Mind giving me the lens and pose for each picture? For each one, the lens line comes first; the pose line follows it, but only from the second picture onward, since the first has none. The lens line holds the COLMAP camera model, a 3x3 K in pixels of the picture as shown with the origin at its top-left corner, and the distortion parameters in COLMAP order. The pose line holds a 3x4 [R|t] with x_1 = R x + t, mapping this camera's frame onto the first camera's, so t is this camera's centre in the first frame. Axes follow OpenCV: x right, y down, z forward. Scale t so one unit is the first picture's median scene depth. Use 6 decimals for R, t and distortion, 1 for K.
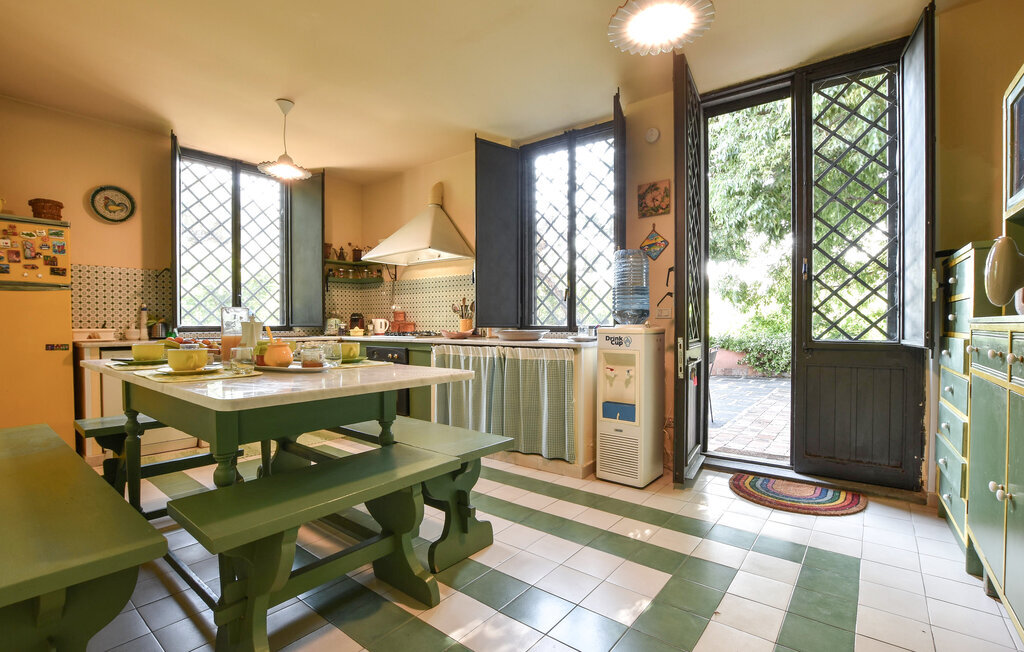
lens RADIAL K [[464.8, 0, 518.6], [0, 464.8, 327.0], [0, 0, 1]] dist [-0.030307, 0.005475]
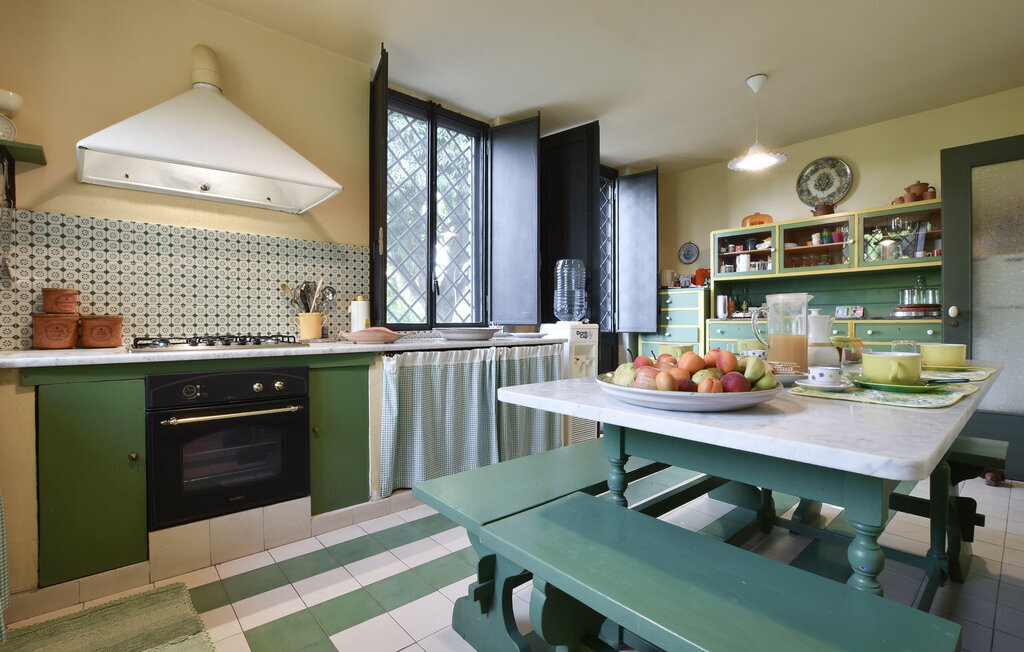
lens RADIAL K [[464.8, 0, 518.6], [0, 464.8, 327.0], [0, 0, 1]] dist [-0.030307, 0.005475]
pose [[0.186629, -0.009746, 0.982382, -0.714386], [0.006144, 0.999943, 0.008753, -0.001701], [-0.982411, 0.004403, 0.186678, 0.665690]]
